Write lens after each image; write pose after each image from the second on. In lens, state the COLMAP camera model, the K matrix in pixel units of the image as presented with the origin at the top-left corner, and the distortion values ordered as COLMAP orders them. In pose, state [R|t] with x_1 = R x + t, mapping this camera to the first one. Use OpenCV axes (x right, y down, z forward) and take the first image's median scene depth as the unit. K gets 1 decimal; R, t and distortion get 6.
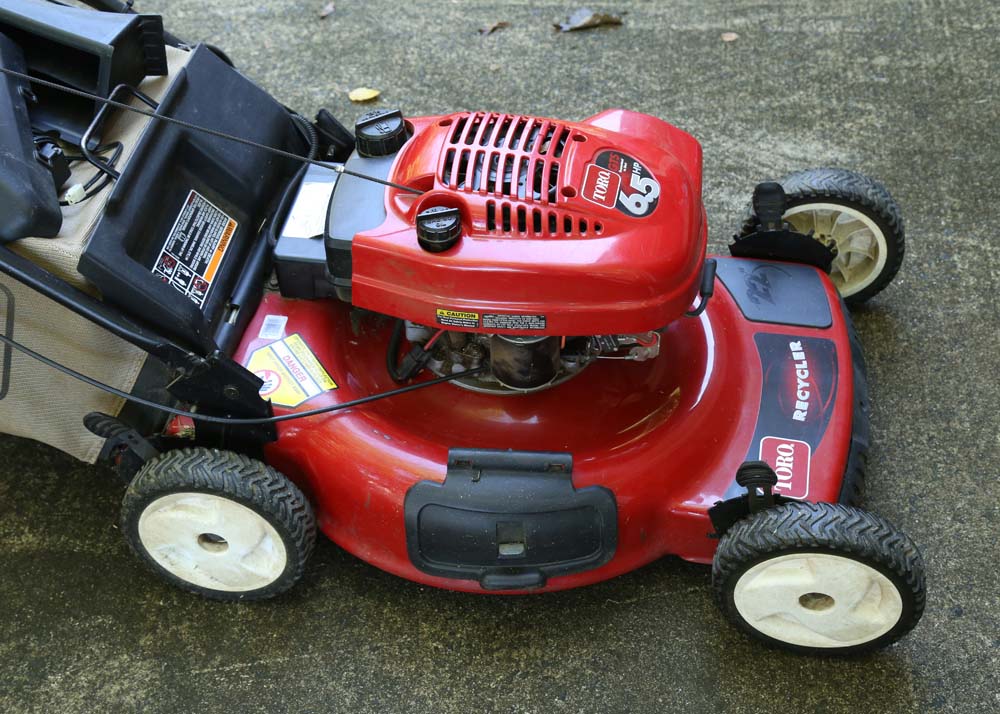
lens RADIAL K [[1462.7, 0, 500.4], [0, 1462.7, 358.8], [0, 0, 1]] dist [0.123709, 0.000000]
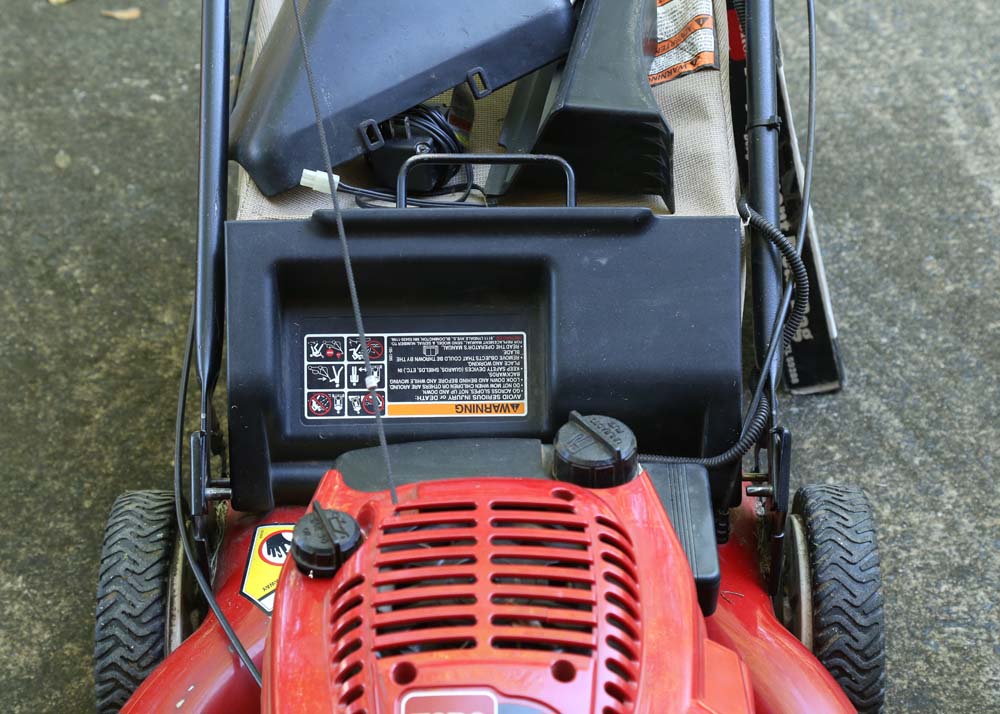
lens RADIAL K [[2238.9, 0, 494.8], [0, 2238.9, 294.5], [0, 0, 1]] dist [0.218558, 0.000000]
pose [[0.160124, 0.622782, -0.765835, 0.592609], [-0.687460, 0.627113, 0.366235, -0.516655], [0.708350, 0.467838, 0.528553, 0.457977]]
